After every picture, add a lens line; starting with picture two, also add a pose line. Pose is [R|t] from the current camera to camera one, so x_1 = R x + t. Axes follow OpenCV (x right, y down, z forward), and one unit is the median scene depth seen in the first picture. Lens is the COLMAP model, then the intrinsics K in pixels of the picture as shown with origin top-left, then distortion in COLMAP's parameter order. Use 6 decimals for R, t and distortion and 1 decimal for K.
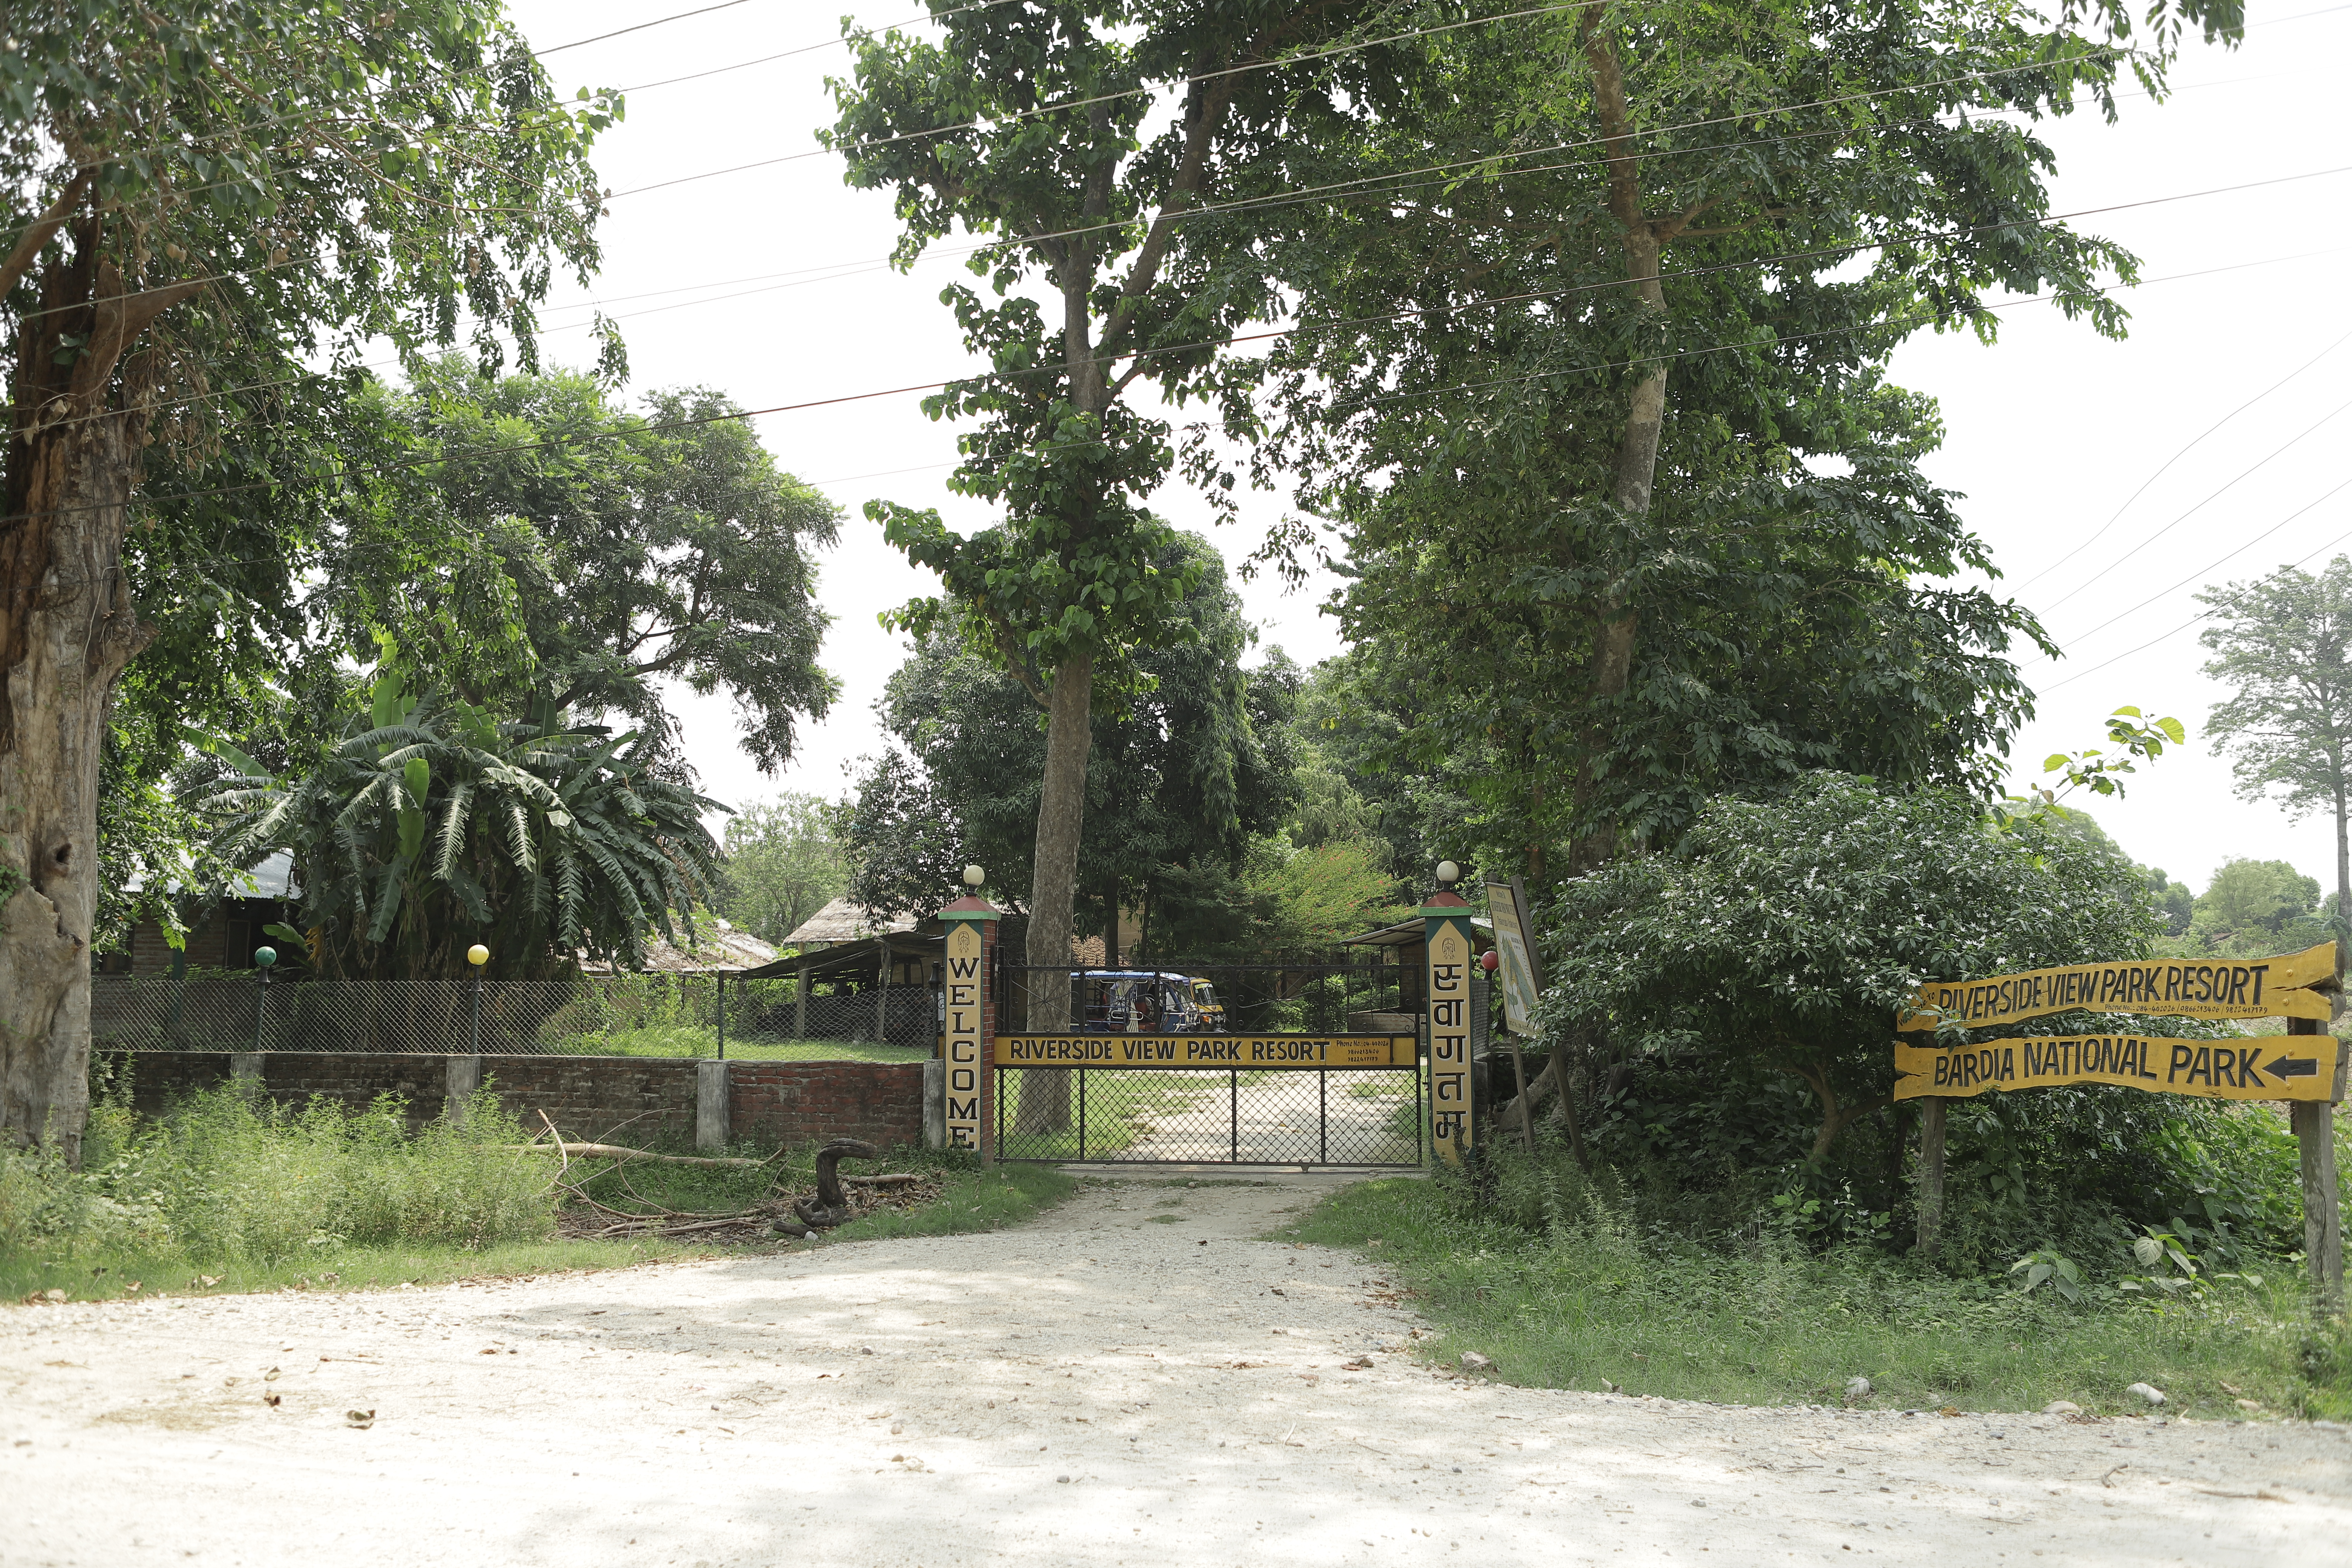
lens RADIAL K [[1652.9, 0, 1176.7], [0, 1652.9, 788.1], [0, 0, 1]] dist [-0.072048, -0.000100]
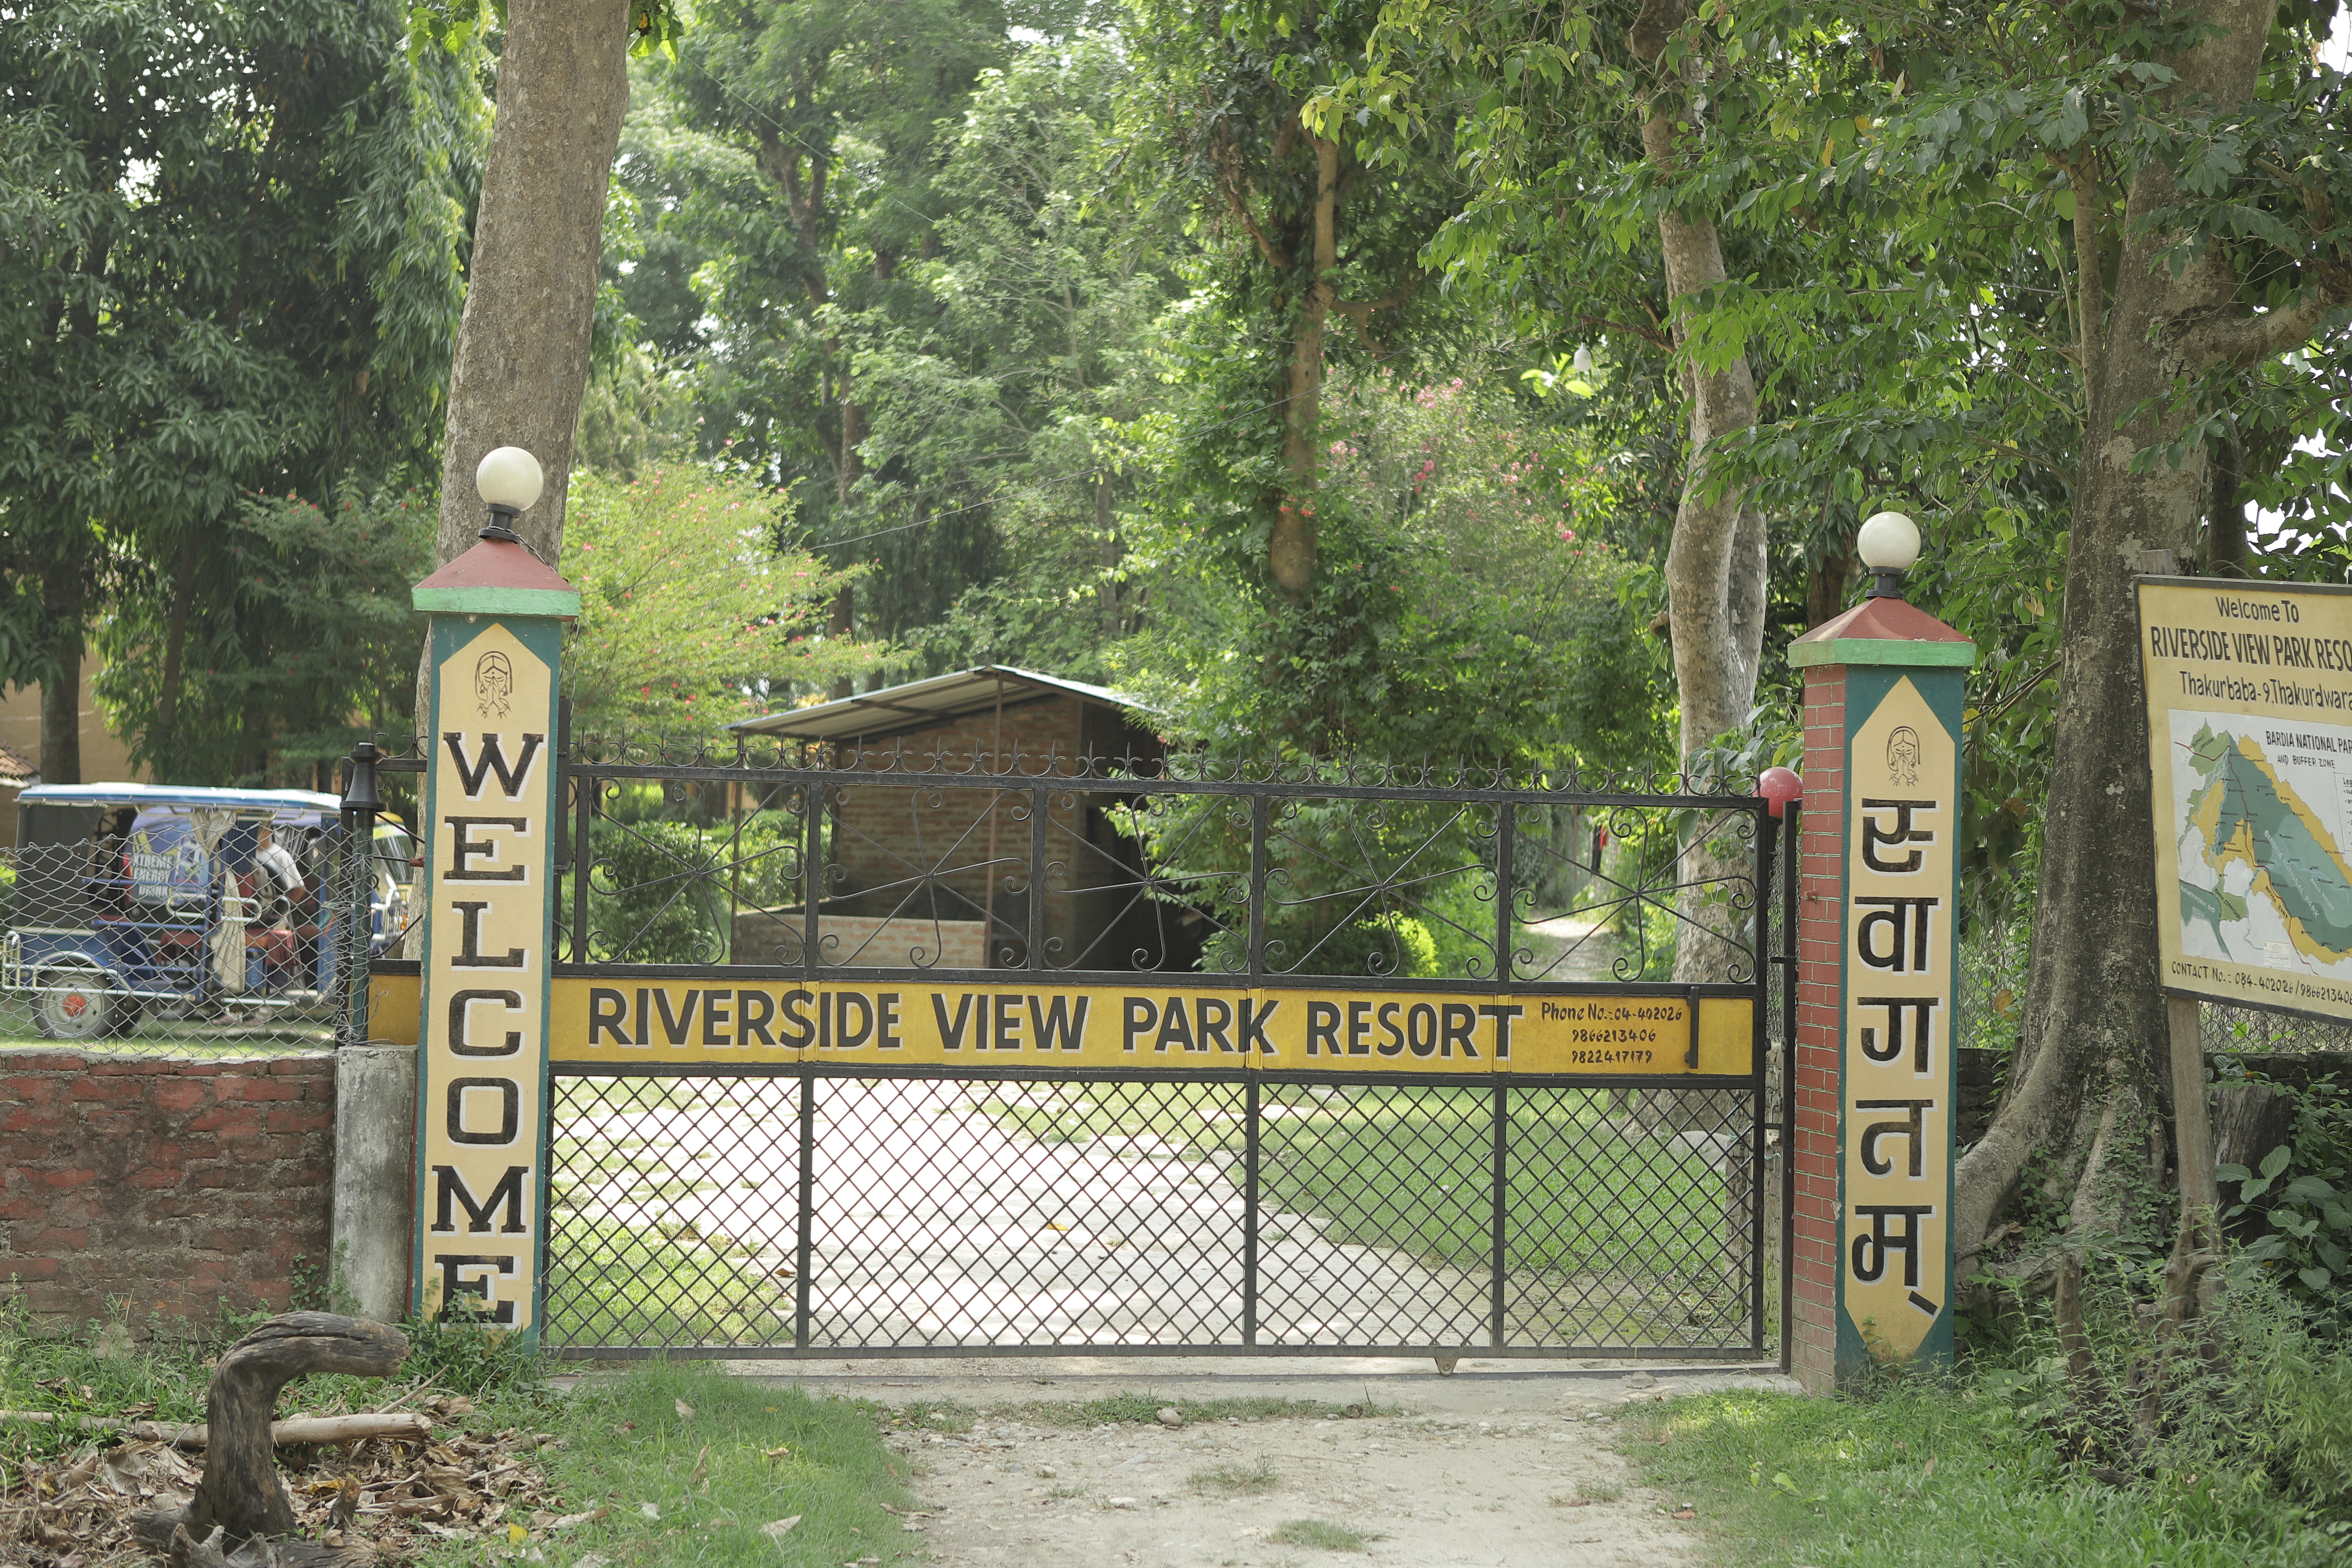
lens RADIAL K [[4129.2, 0, 1175.7], [0, 4129.2, 774.2], [0, 0, 1]] dist [0.330823, 0.000000]
pose [[0.936942, 0.033375, 0.347887, -0.287850], [-0.066568, 0.994248, 0.083900, 0.034055], [-0.343086, -0.101768, 0.933775, 0.196692]]
